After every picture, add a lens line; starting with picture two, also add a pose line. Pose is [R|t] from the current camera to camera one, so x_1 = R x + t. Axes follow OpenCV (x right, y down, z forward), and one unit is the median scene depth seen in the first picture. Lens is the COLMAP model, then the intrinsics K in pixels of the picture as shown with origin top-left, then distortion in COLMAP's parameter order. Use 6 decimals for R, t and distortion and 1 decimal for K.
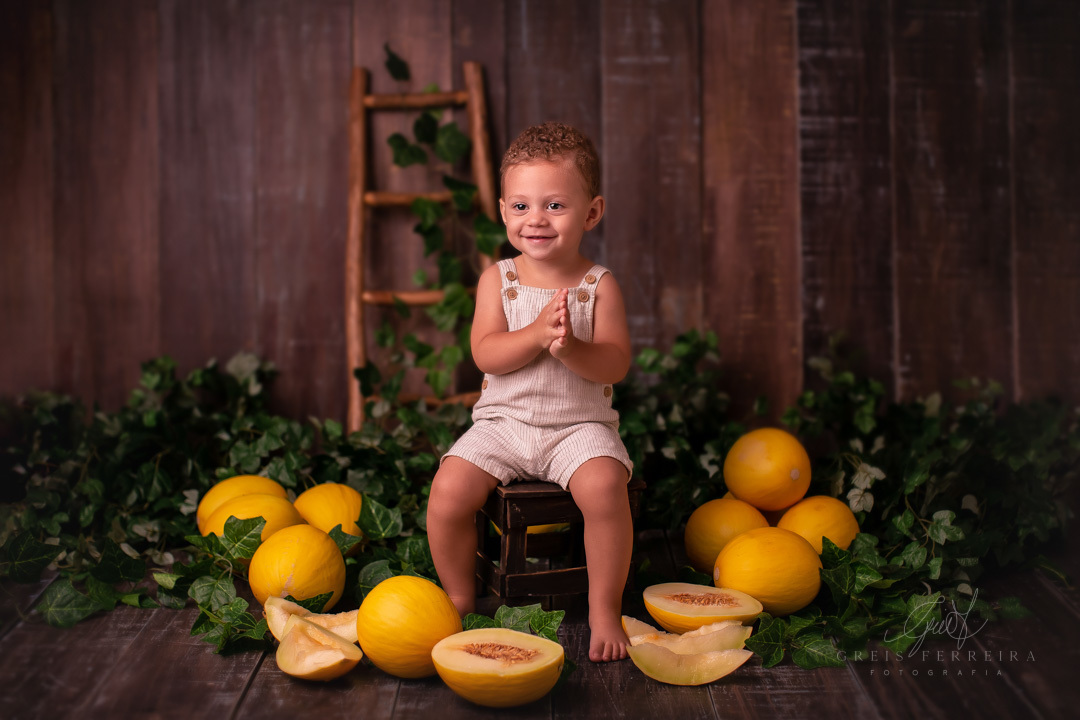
lens RADIAL K [[1632.4, 0, 540.0], [0, 1632.4, 360.0], [0, 0, 1]] dist [-0.050048, -0.126966]
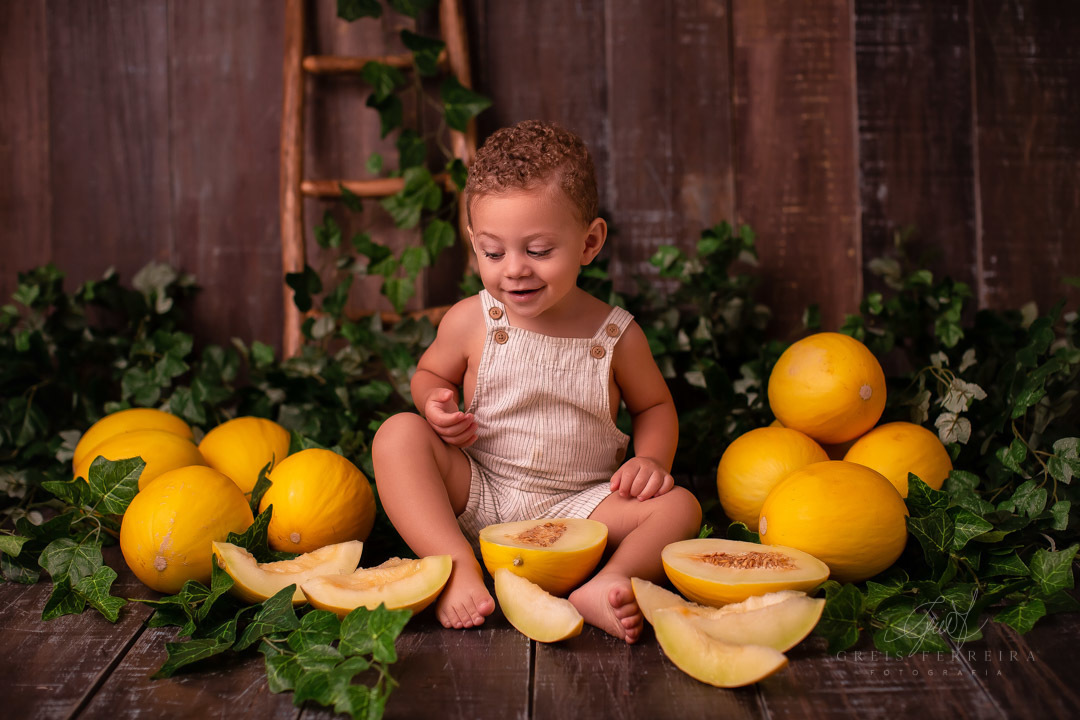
lens RADIAL K [[1632.4, 0, 540.0], [0, 1632.4, 360.0], [0, 0, 1]] dist [-0.050048, -0.126966]
pose [[0.999783, -0.014977, -0.014482, 0.016867], [0.015117, 0.999839, 0.009637, 0.039764], [0.014336, -0.009854, 0.999849, 0.223207]]
